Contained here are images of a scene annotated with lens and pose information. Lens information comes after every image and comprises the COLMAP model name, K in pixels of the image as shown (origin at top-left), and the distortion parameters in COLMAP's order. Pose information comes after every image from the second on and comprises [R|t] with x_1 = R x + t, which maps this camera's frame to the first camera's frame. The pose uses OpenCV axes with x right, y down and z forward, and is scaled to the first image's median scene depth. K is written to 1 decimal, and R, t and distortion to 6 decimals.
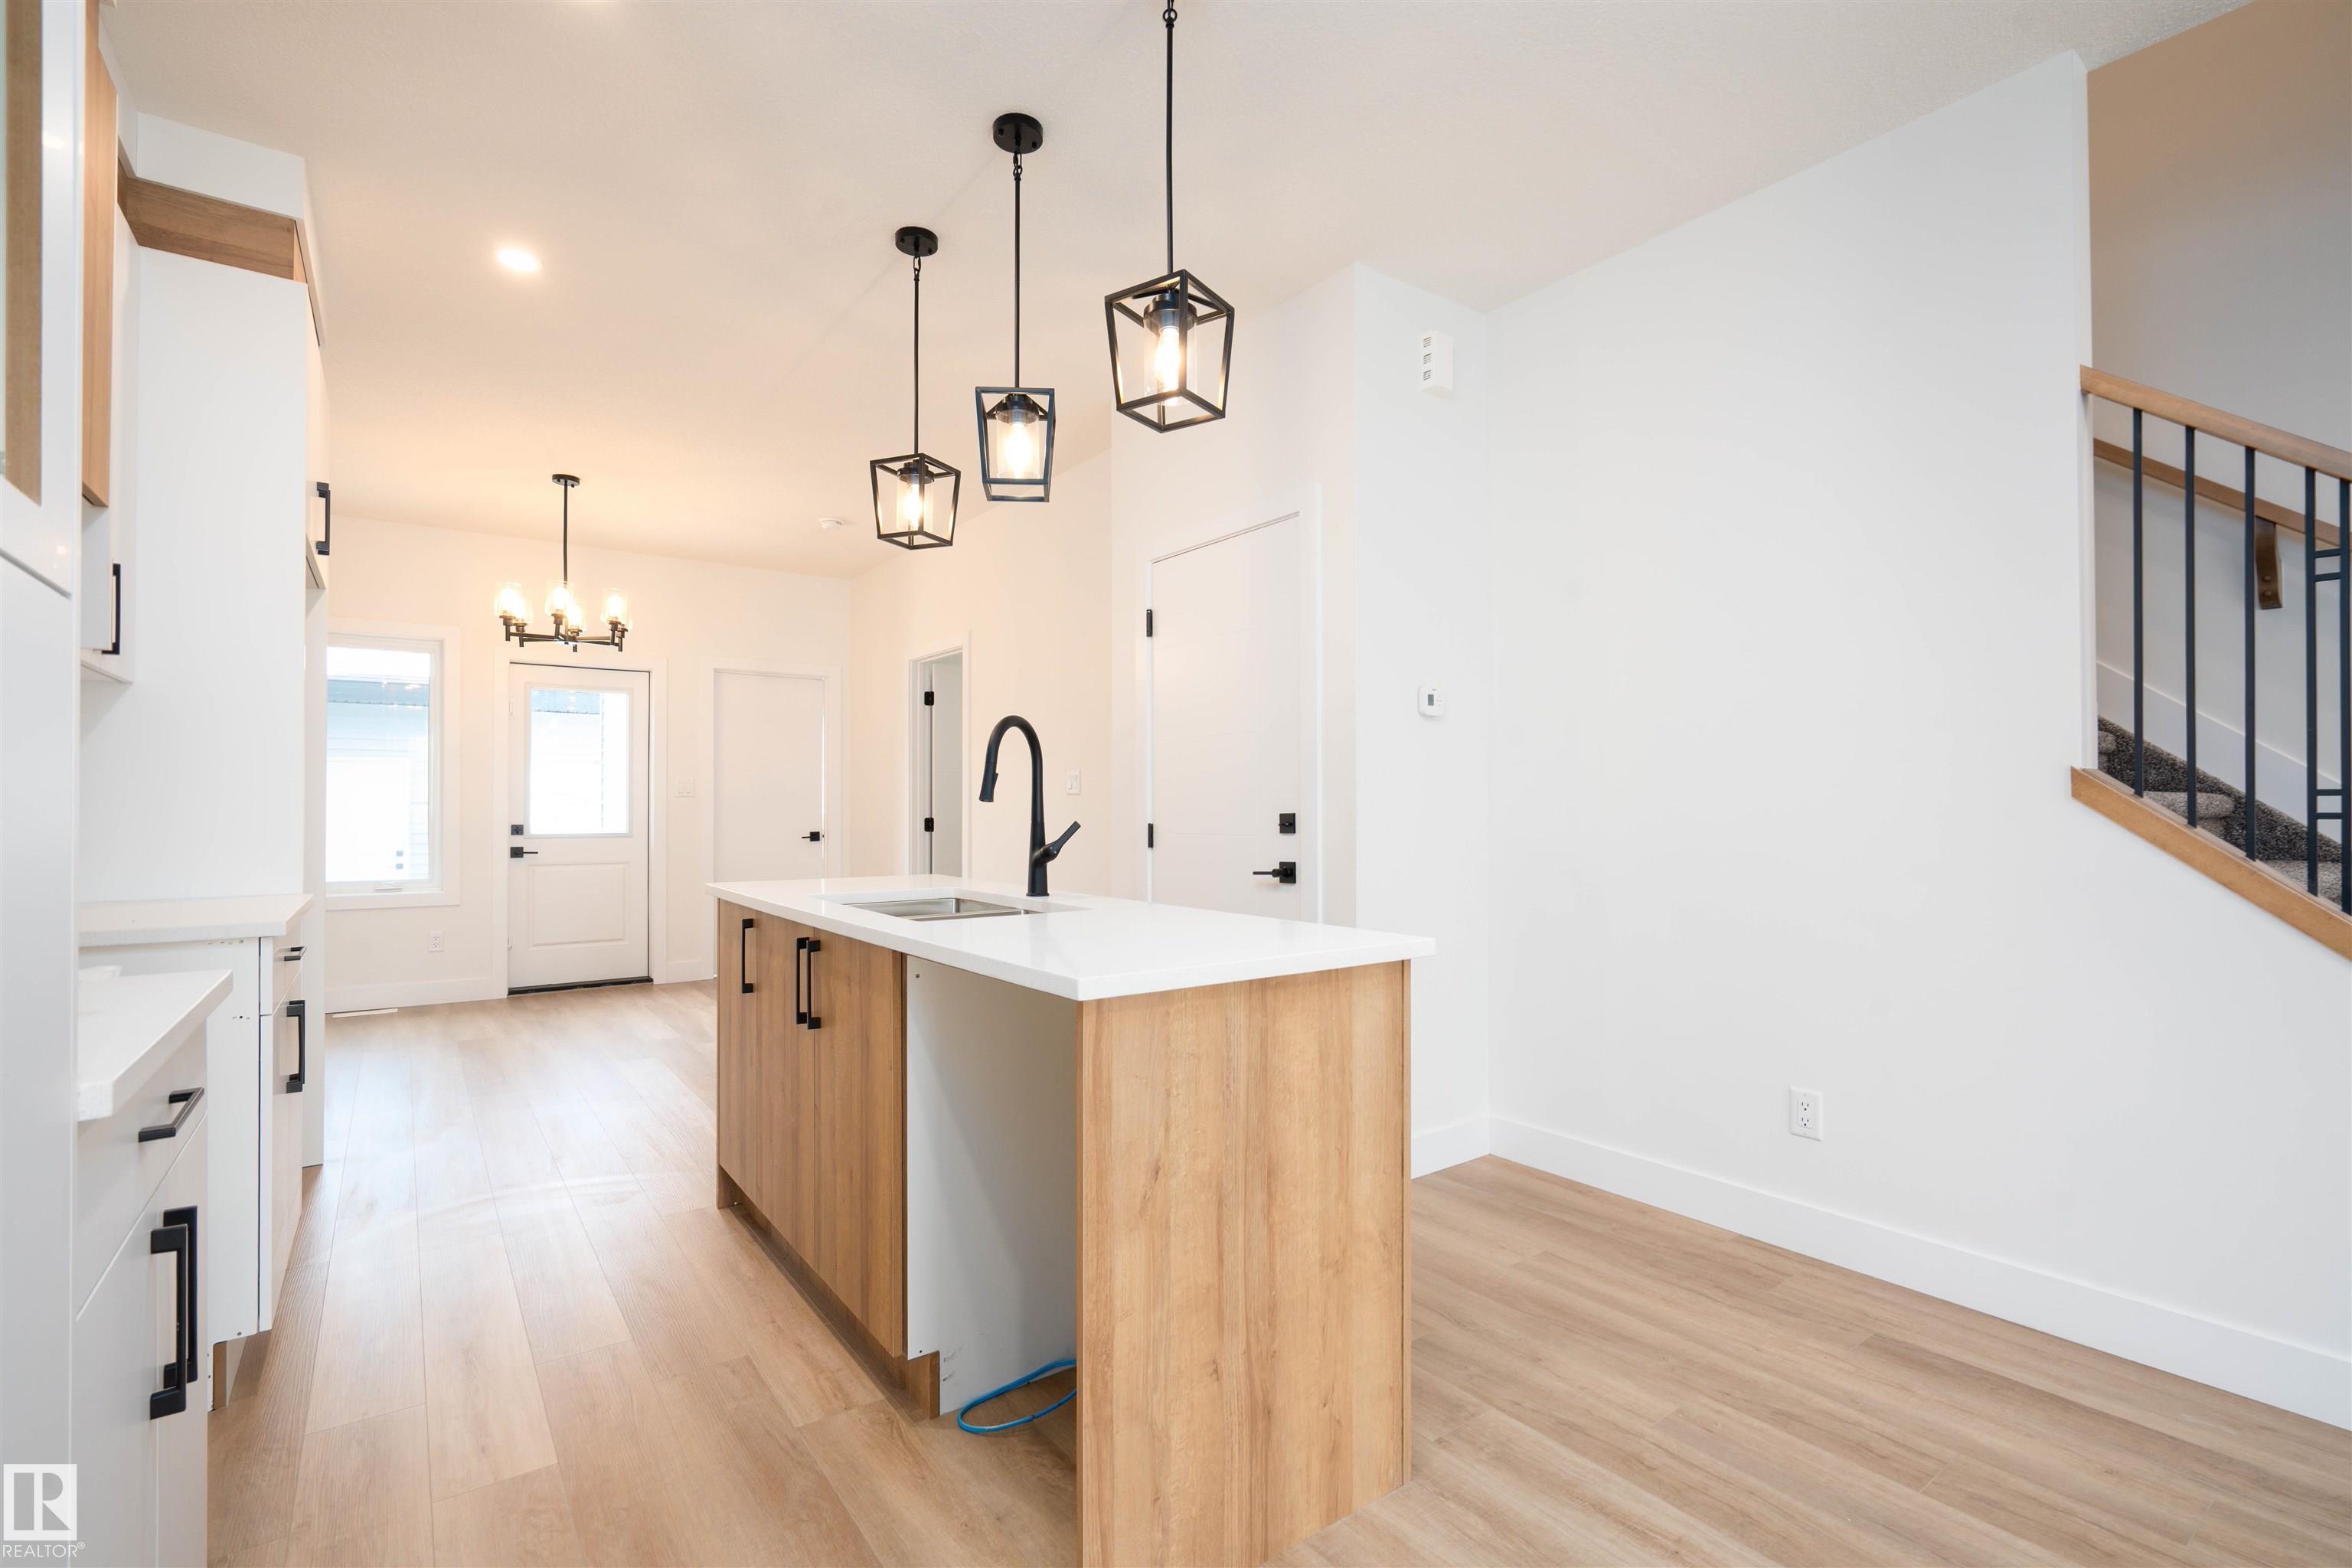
lens RADIAL K [[1065.6, 0, 1209.9], [0, 1065.6, 806.3], [0, 0, 1]] dist [-0.003753, -0.000203]
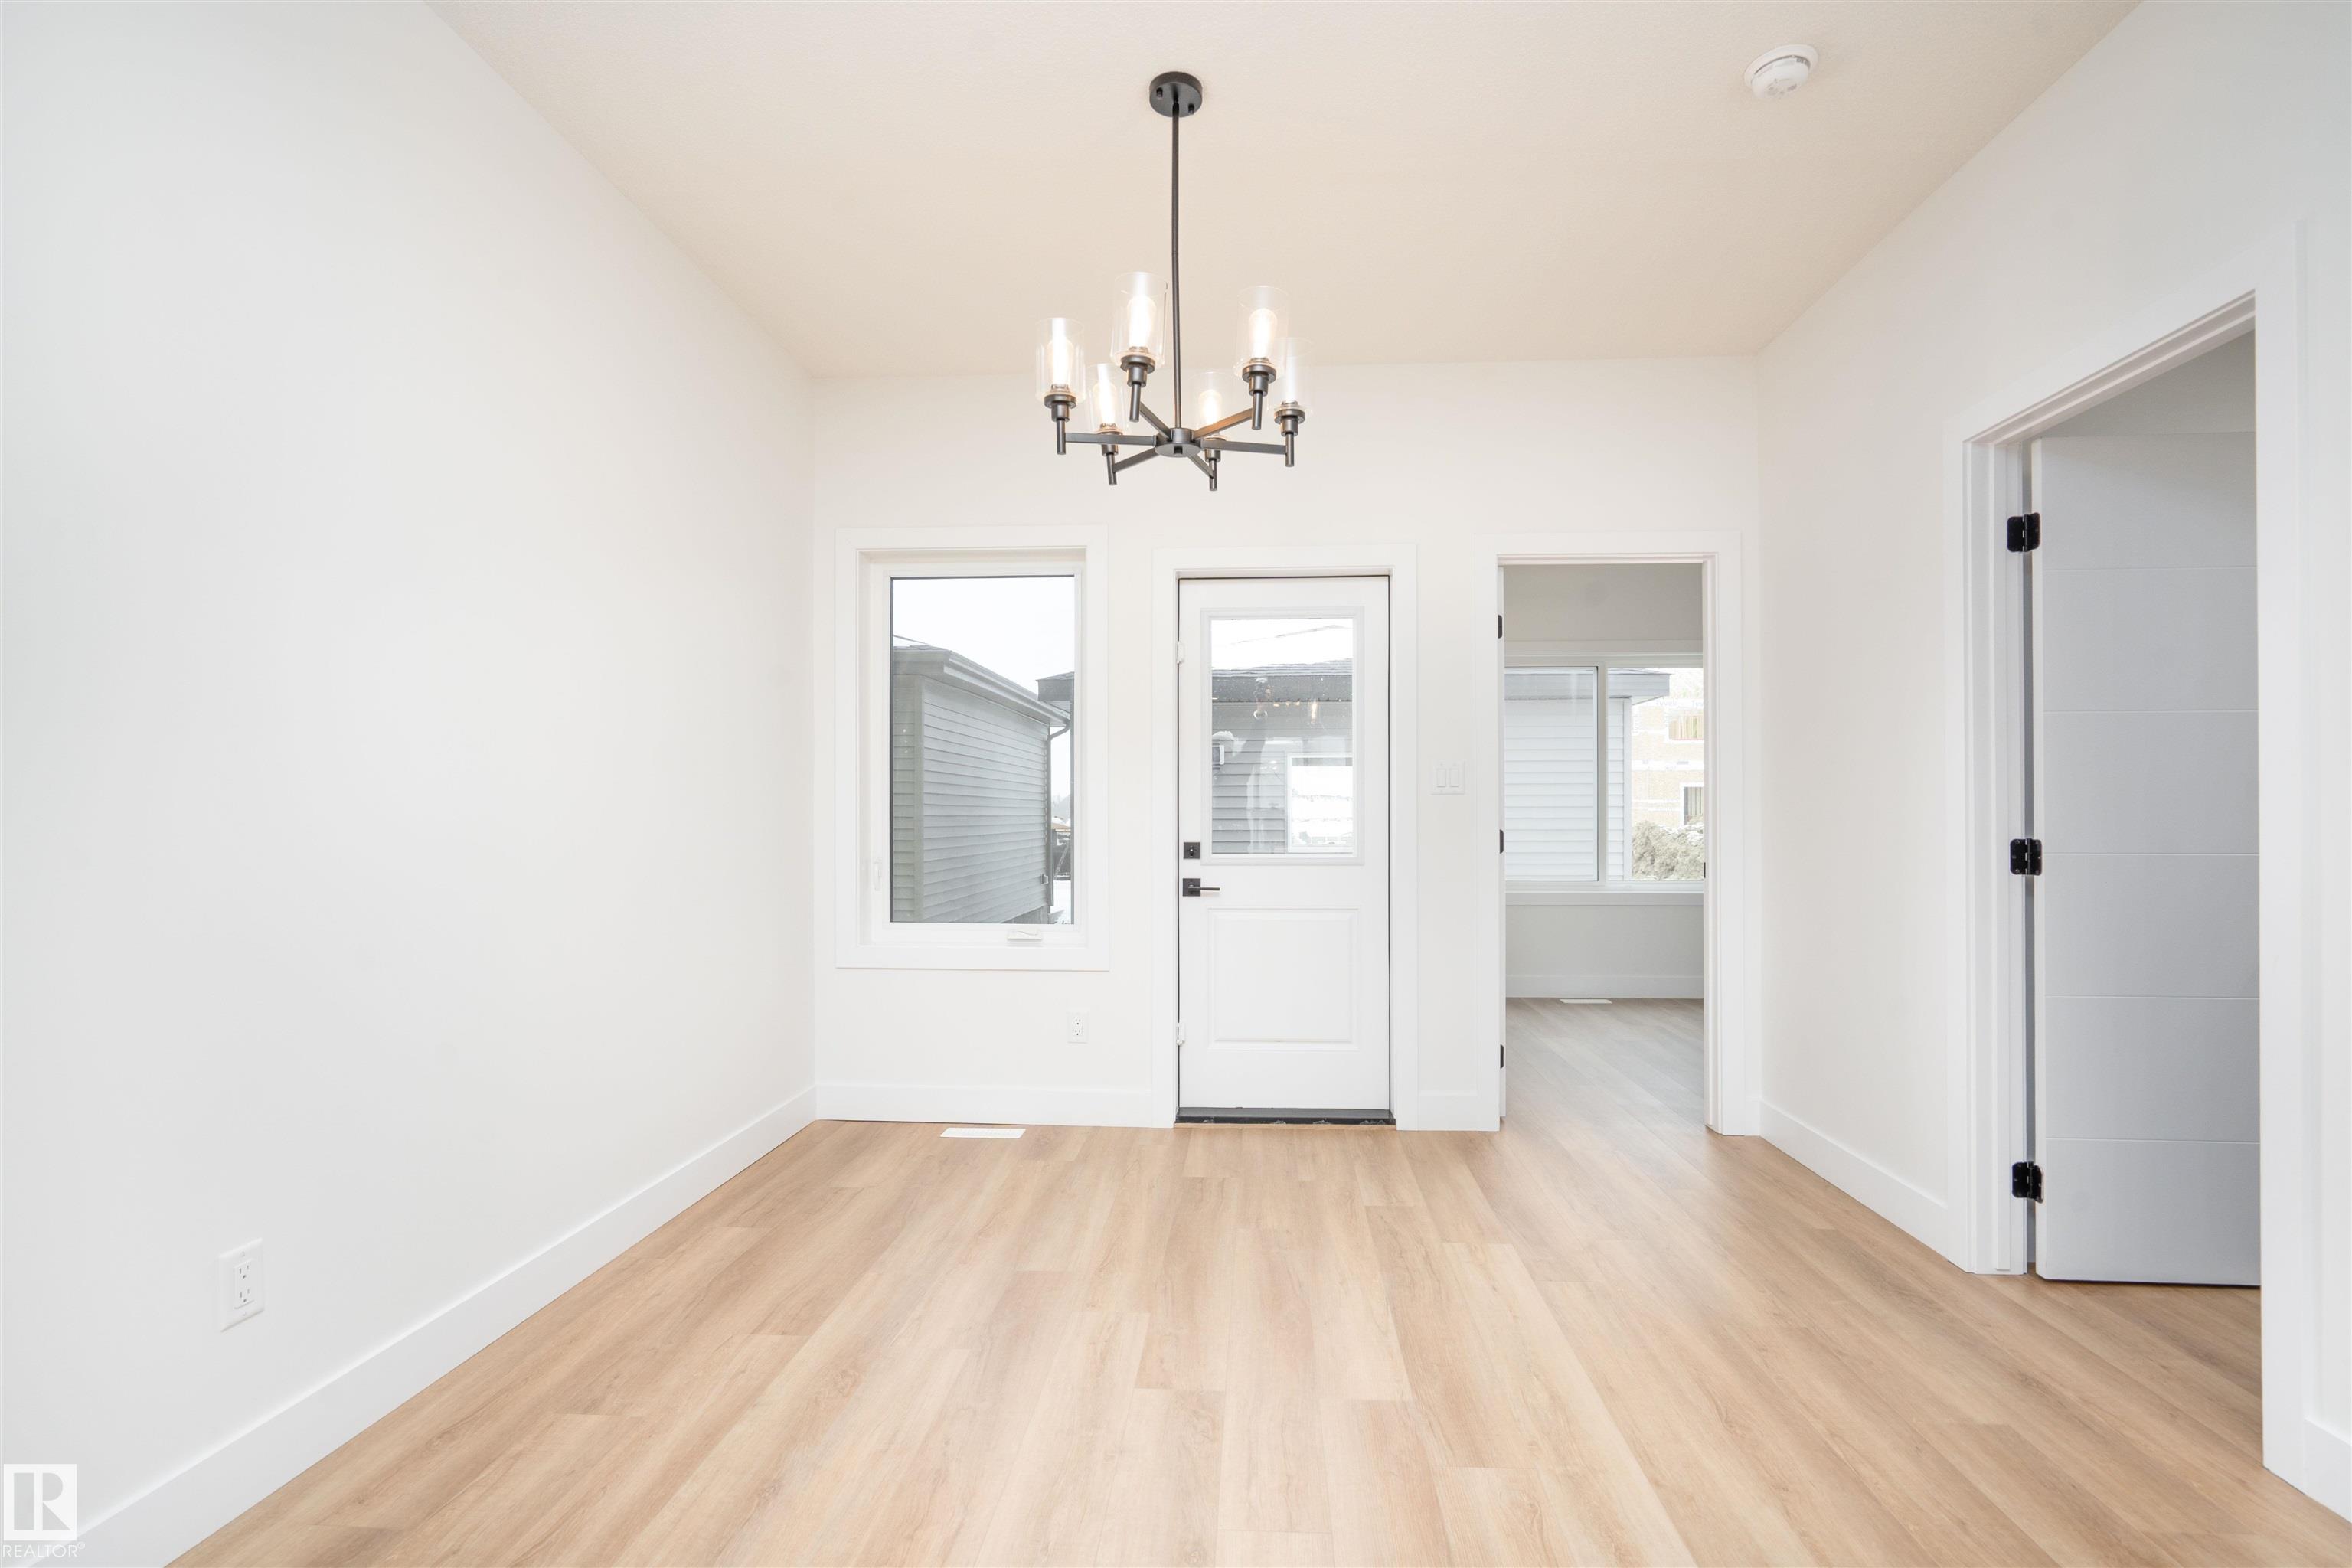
lens RADIAL K [[1059.4, 0, 1170.3], [0, 1059.4, 800.8], [0, 0, 1]] dist [-0.002775, 0.000180]
pose [[0.737138, -0.009707, -0.675673, -0.313736], [0.002565, 0.999930, -0.011566, 0.000278], [0.675738, 0.006792, 0.737111, 0.688692]]
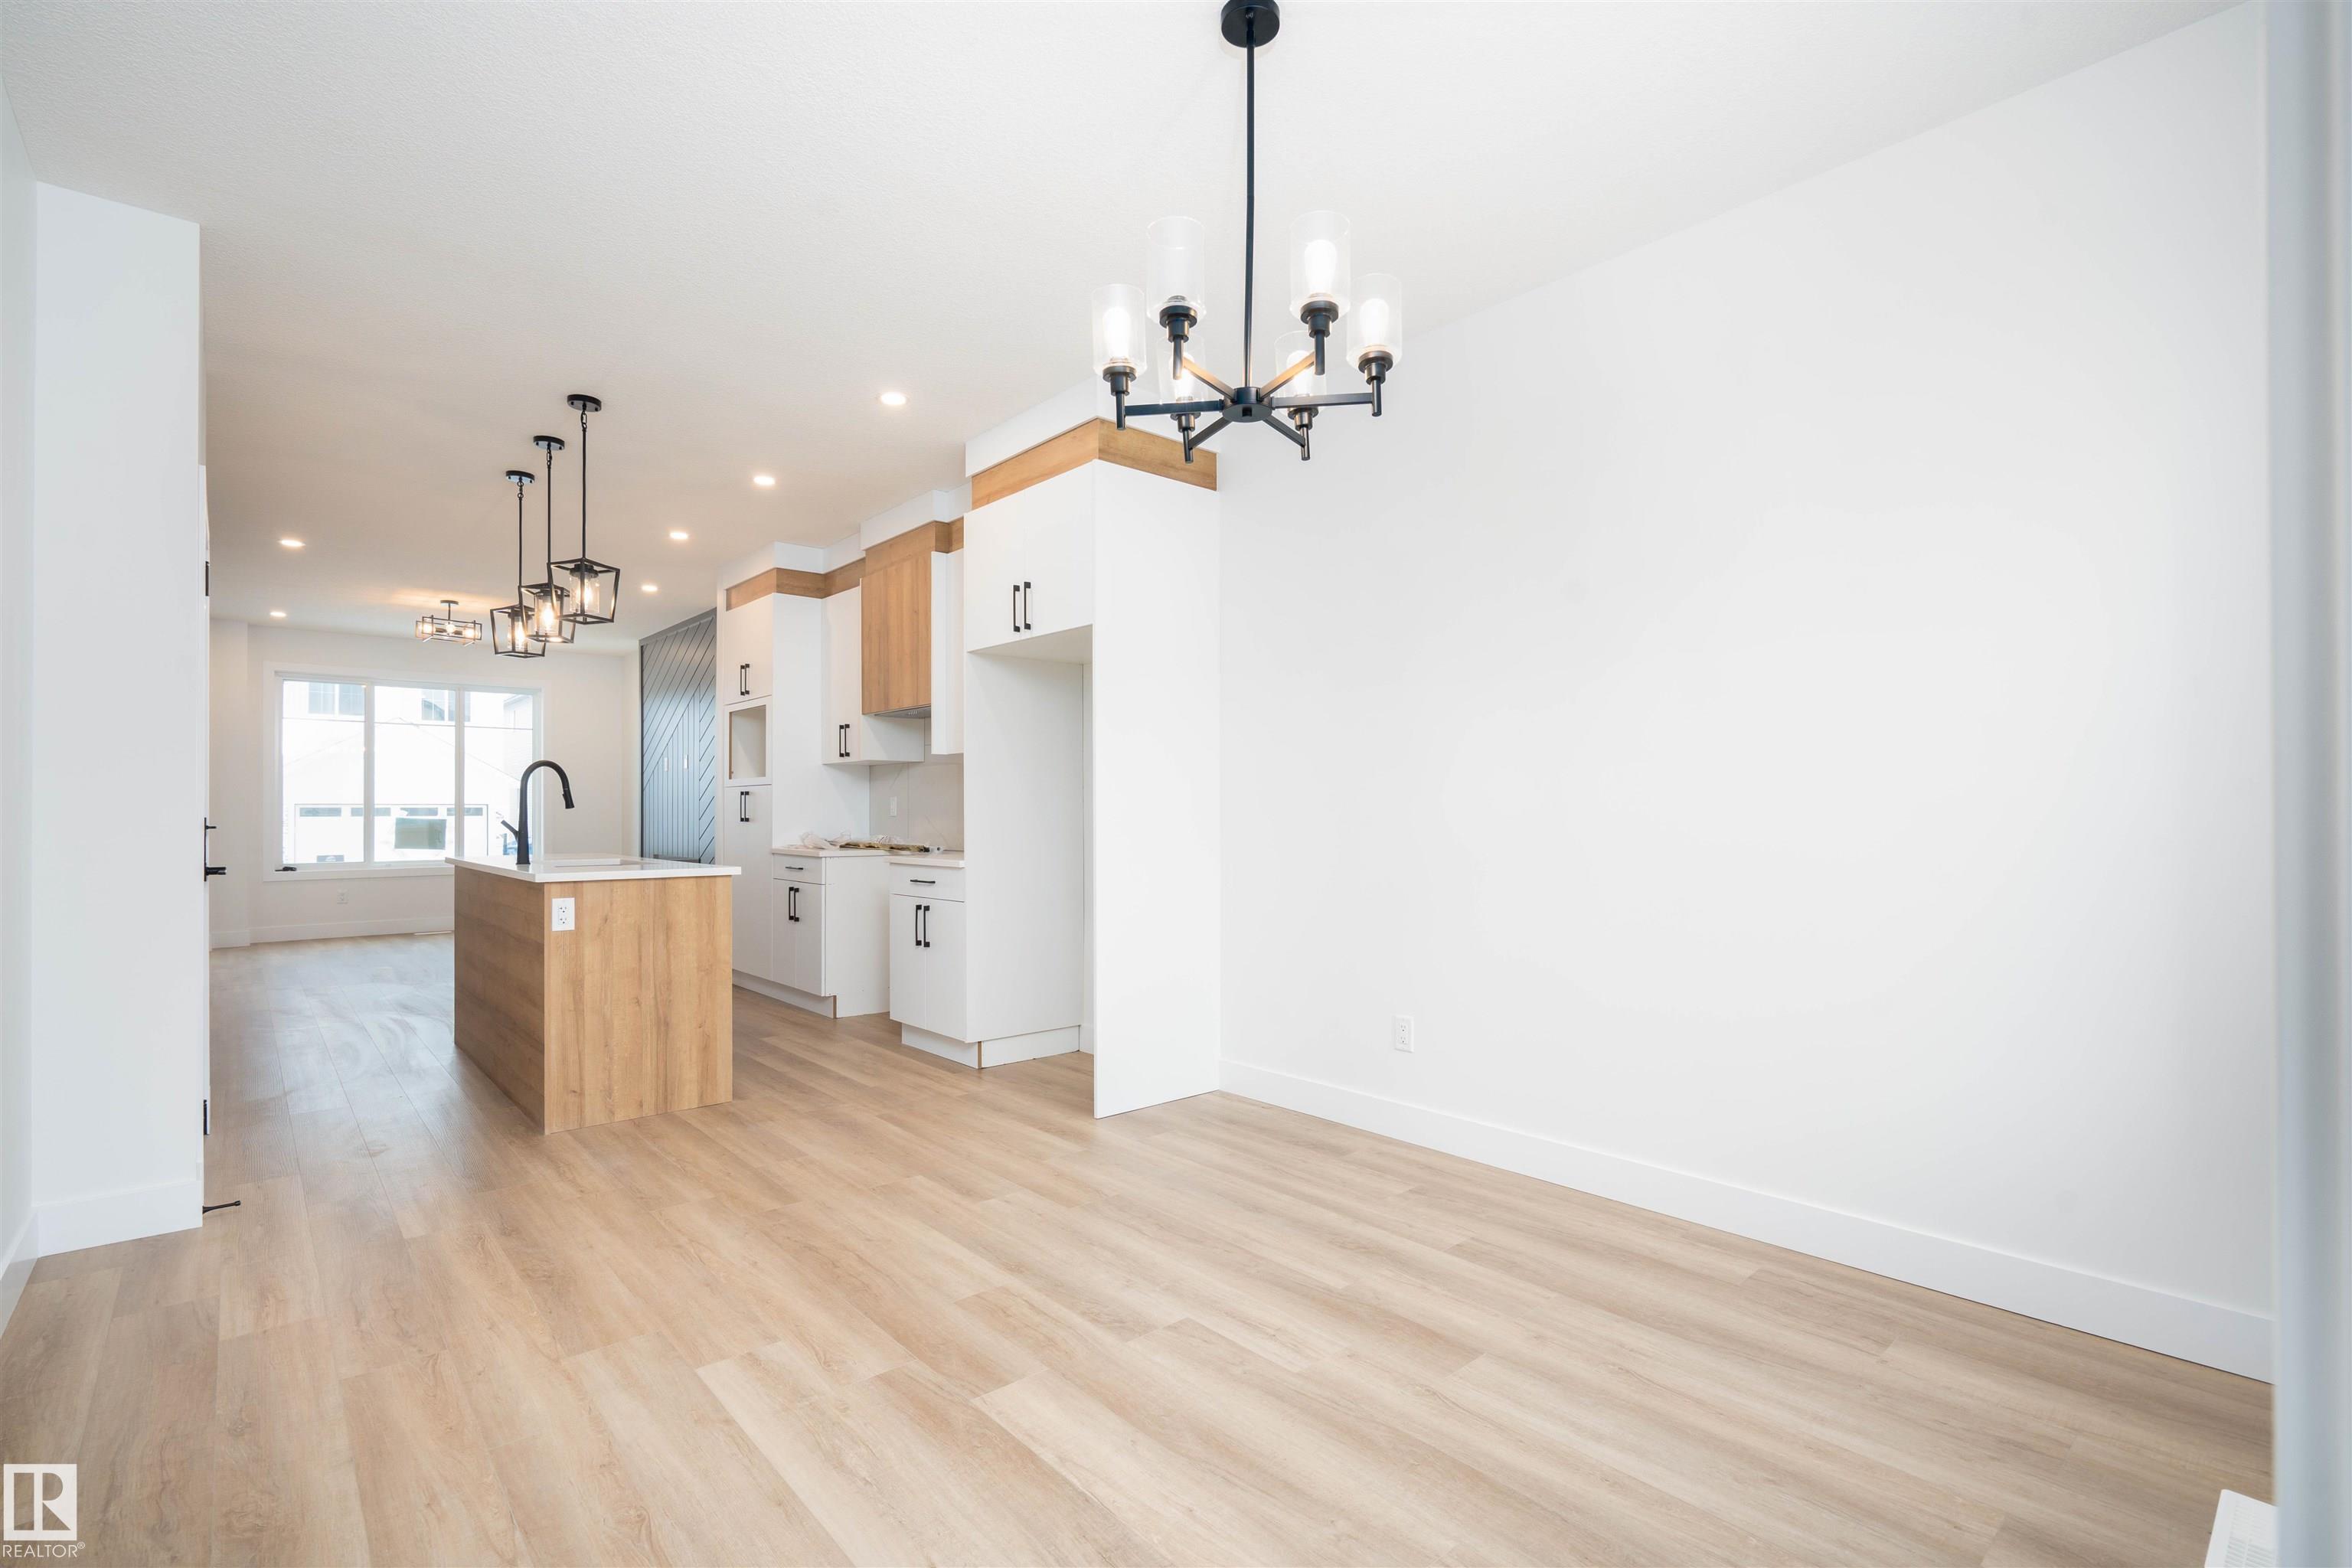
lens RADIAL K [[1059.4, 0, 1170.3], [0, 1059.4, 800.8], [0, 0, 1]] dist [-0.002775, 0.000180]
pose [[-0.997896, 0.001299, -0.064815, -0.581731], [0.001997, 0.999941, -0.010710, 0.004097], [0.064797, -0.010817, -0.997840, 1.489843]]
